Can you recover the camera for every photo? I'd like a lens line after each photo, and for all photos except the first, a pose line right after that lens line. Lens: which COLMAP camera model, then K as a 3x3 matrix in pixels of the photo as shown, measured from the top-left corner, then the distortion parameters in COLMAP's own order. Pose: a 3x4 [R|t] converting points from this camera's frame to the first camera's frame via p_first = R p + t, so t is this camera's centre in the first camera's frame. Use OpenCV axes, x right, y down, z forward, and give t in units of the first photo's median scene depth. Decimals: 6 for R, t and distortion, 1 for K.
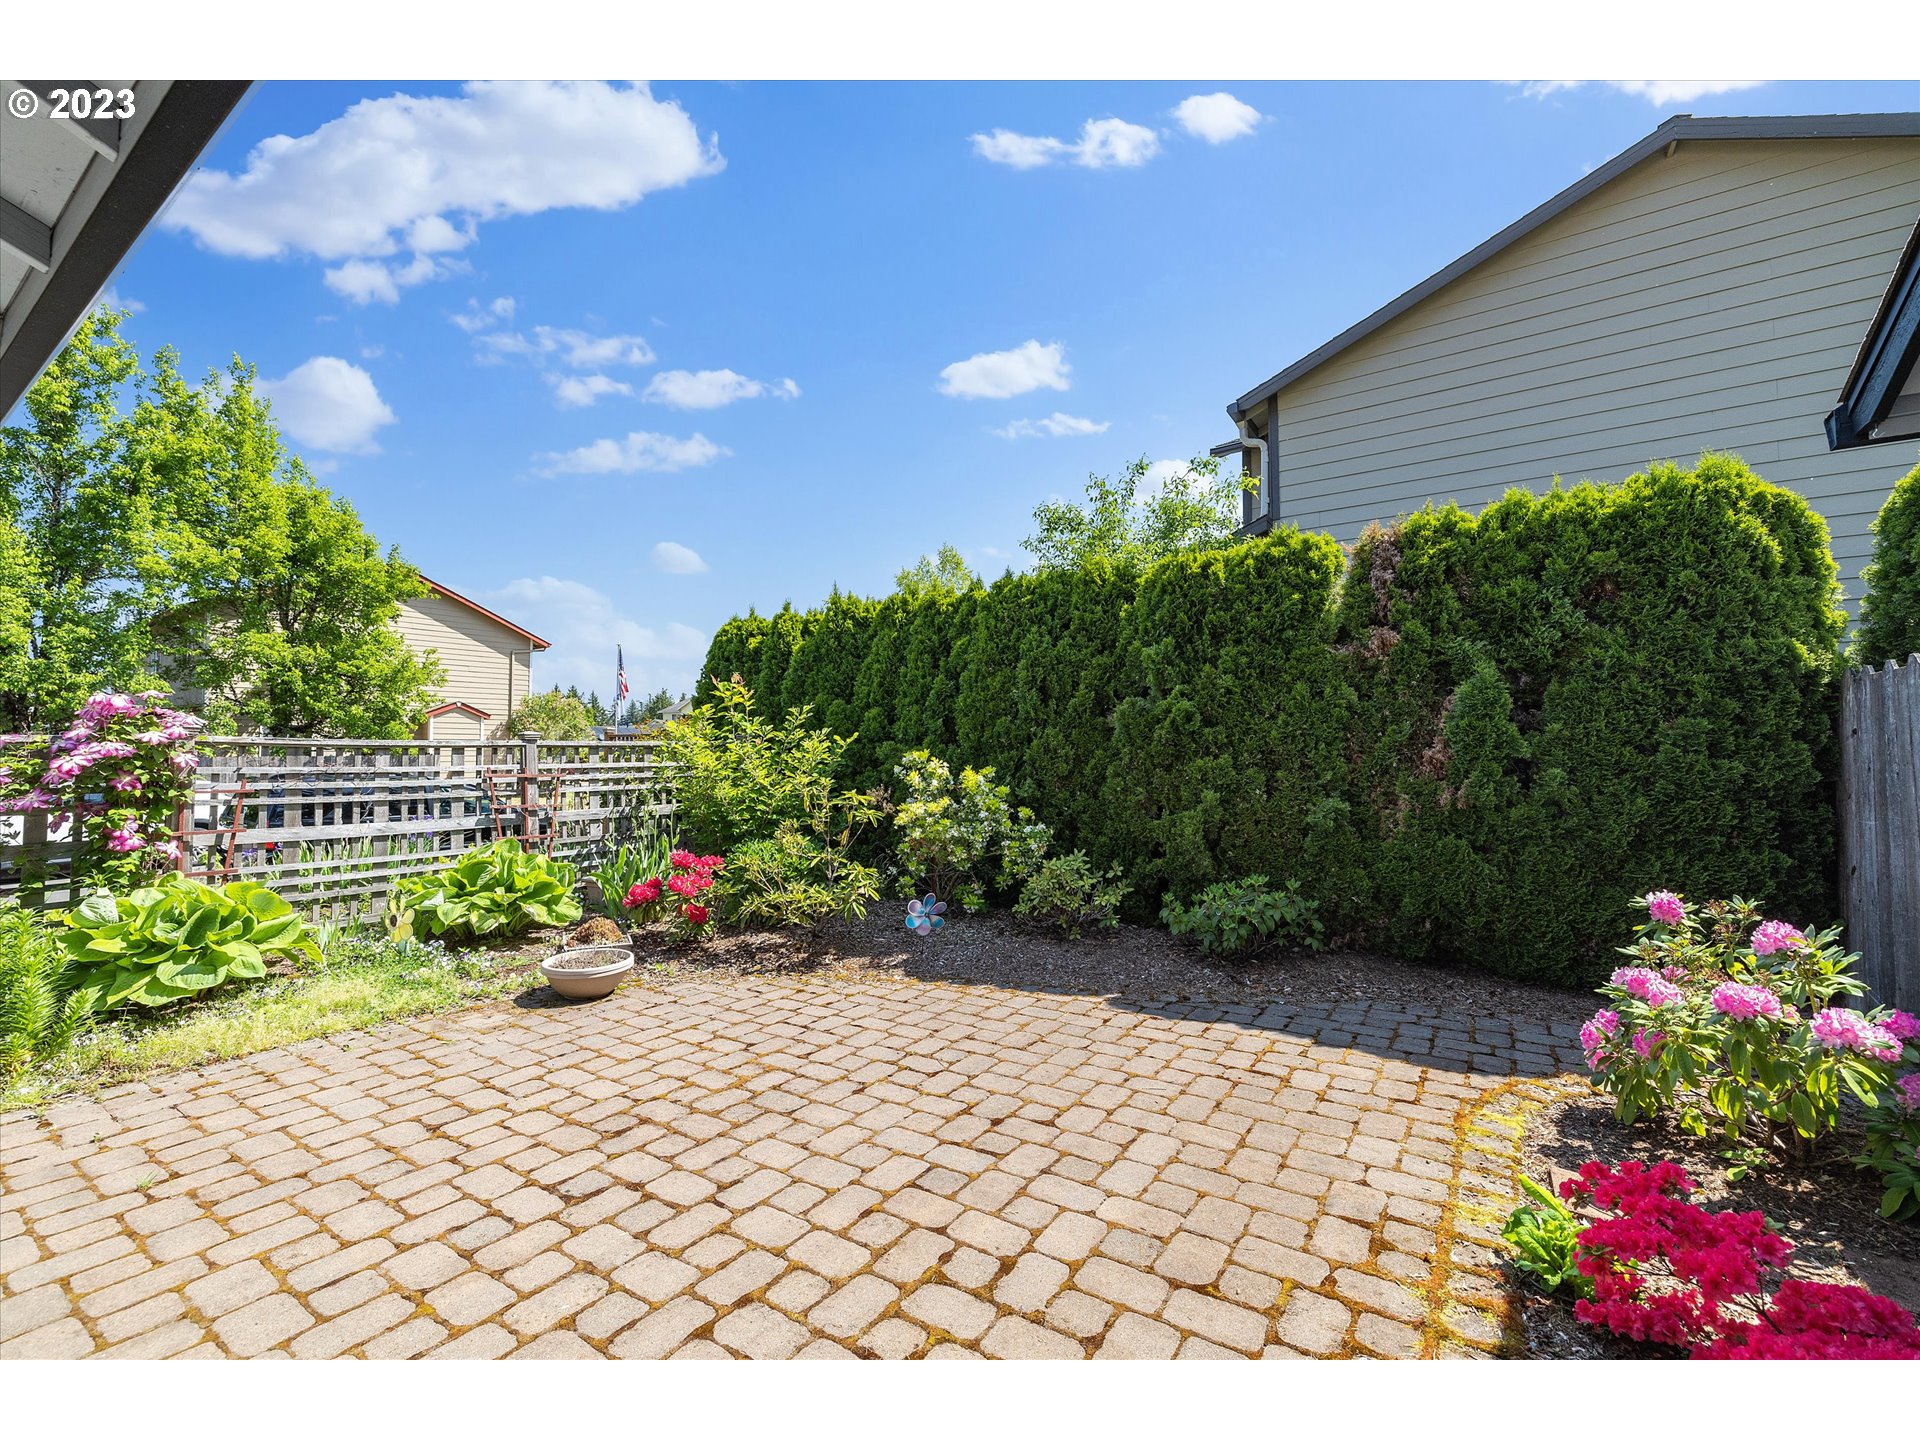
lens RADIAL K [[806.3, 0, 958.8], [0, 806.3, 725.4], [0, 0, 1]] dist [-0.004193, 0.000251]
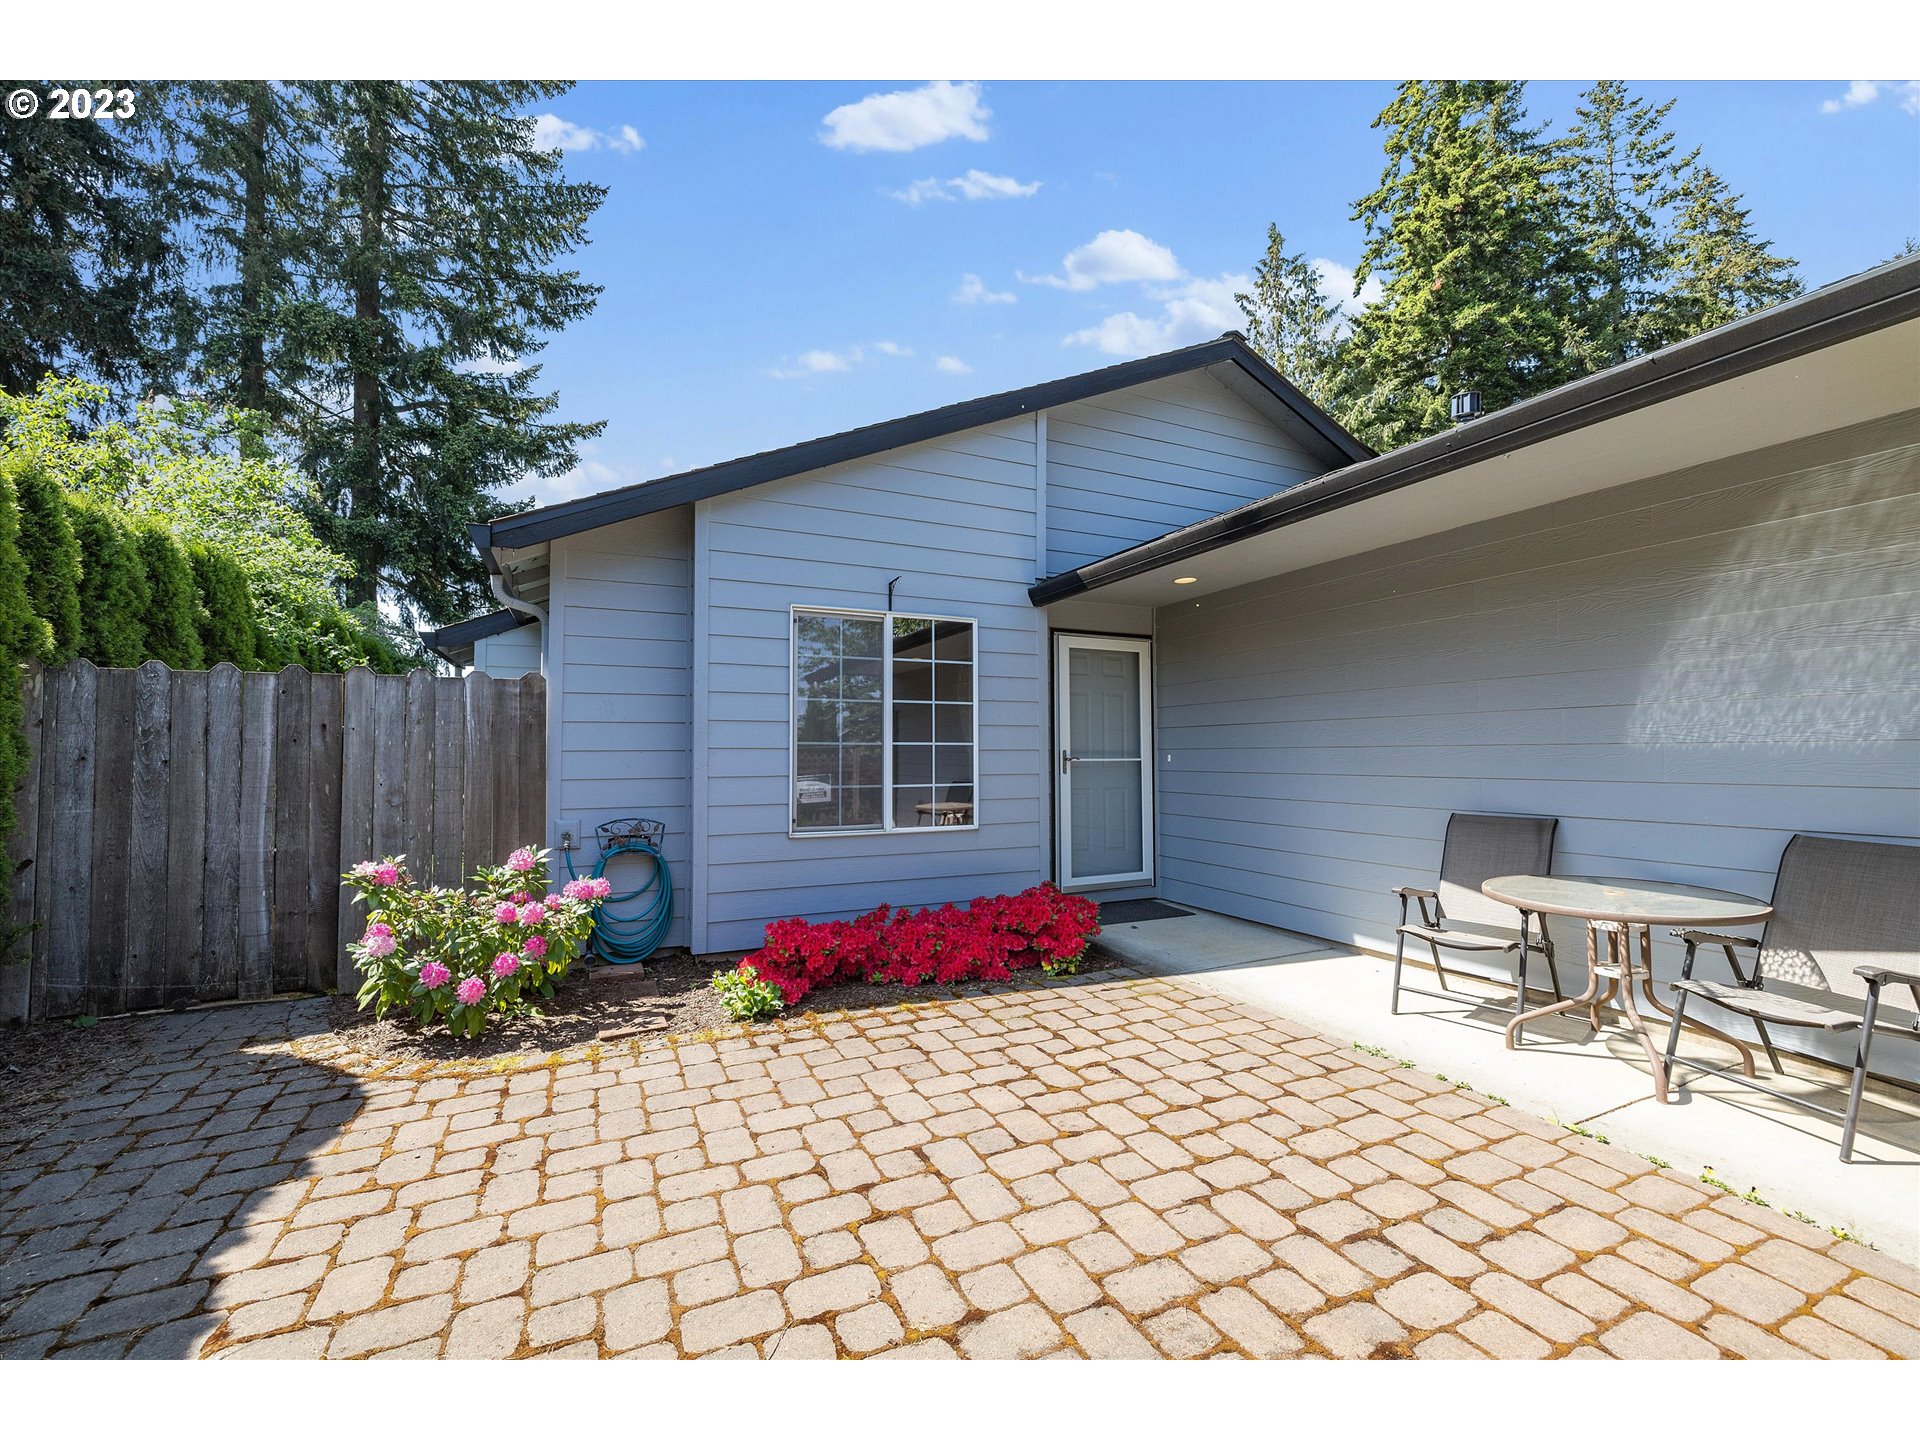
lens RADIAL K [[806.3, 0, 958.8], [0, 806.3, 725.4], [0, 0, 1]] dist [-0.004193, 0.000251]
pose [[-0.857038, 0.023571, 0.514714, -0.536406], [-0.012727, 0.997680, -0.066880, 0.100071], [-0.515096, -0.063869, -0.854749, 1.956151]]
